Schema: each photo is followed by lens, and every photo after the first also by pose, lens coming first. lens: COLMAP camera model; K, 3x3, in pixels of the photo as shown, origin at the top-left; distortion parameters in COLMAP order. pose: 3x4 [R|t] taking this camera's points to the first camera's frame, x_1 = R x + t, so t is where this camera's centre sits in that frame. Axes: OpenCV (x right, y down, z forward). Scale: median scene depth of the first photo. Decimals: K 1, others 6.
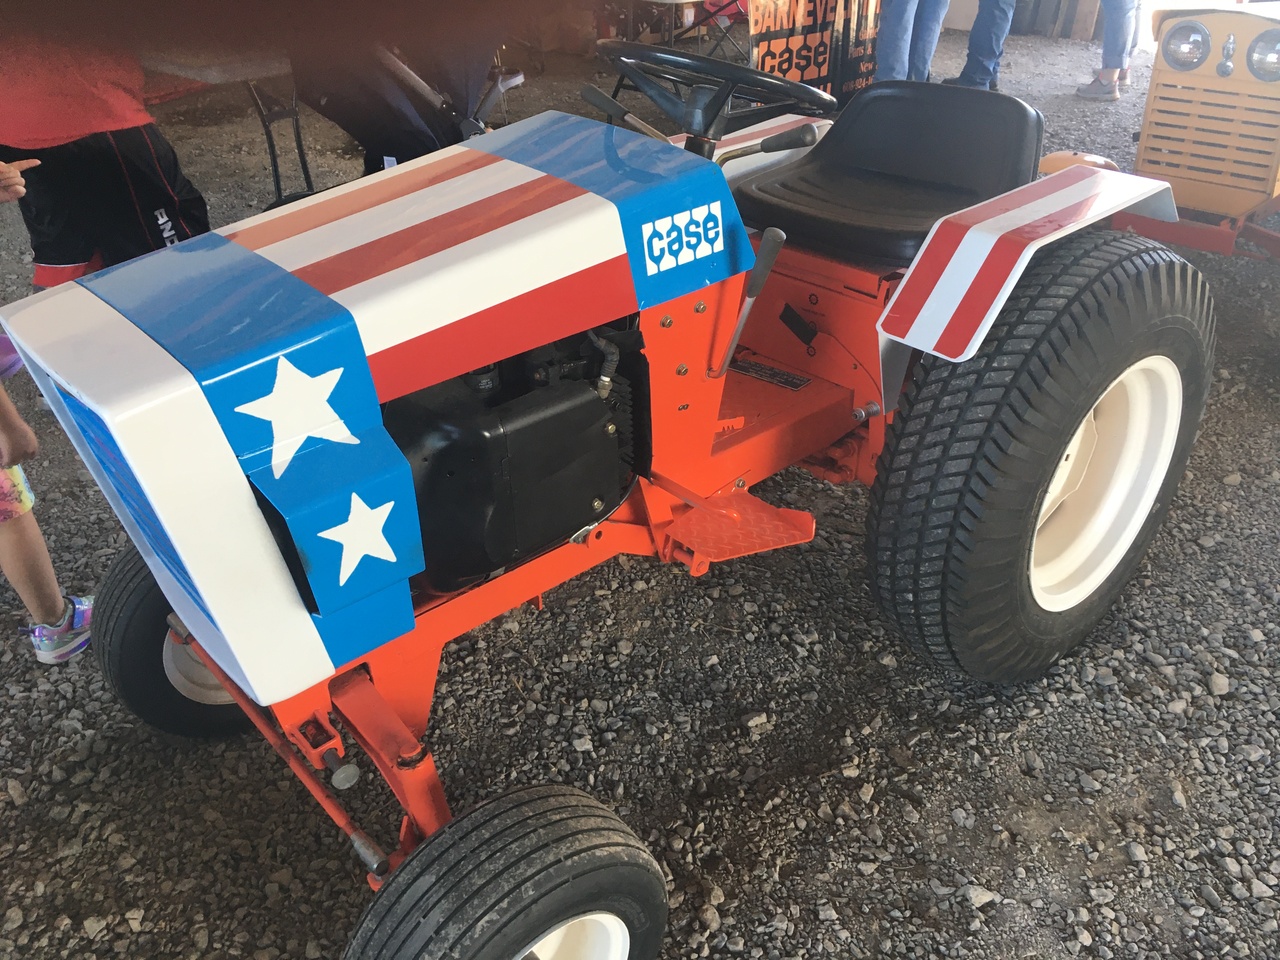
lens RADIAL K [[1075.2, 0, 642.8], [0, 1075.2, 484.4], [0, 0, 1]] dist [-0.010542, -0.010556]
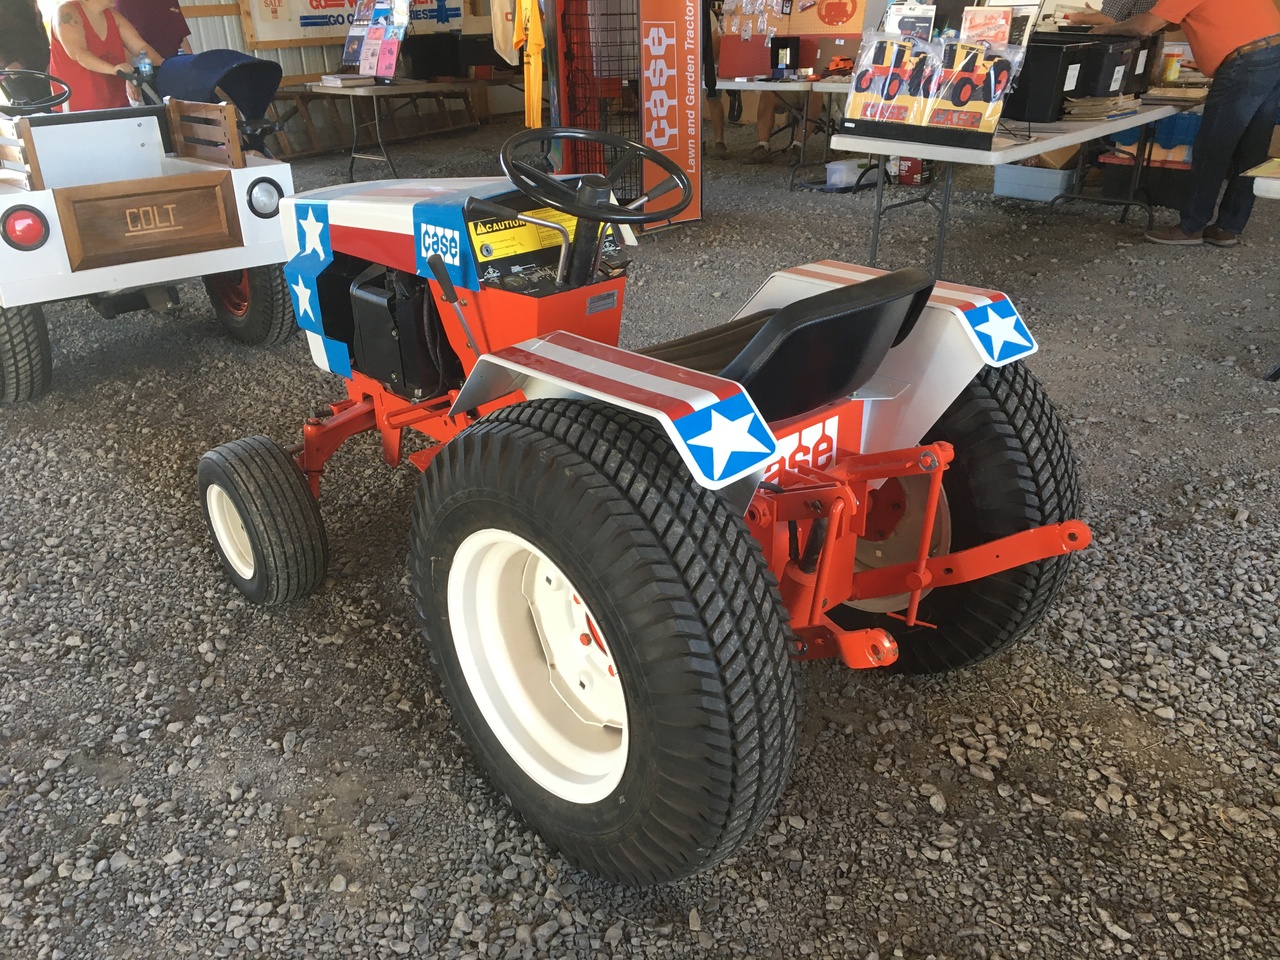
lens RADIAL K [[1075.2, 0, 642.6], [0, 1075.2, 476.9], [0, 0, 1]] dist [-0.010542, -0.010556]
pose [[0.040155, 0.447752, -0.893256, 1.620899], [-0.495798, 0.785088, 0.371244, -0.706254], [0.867509, 0.427967, 0.253520, 1.048038]]
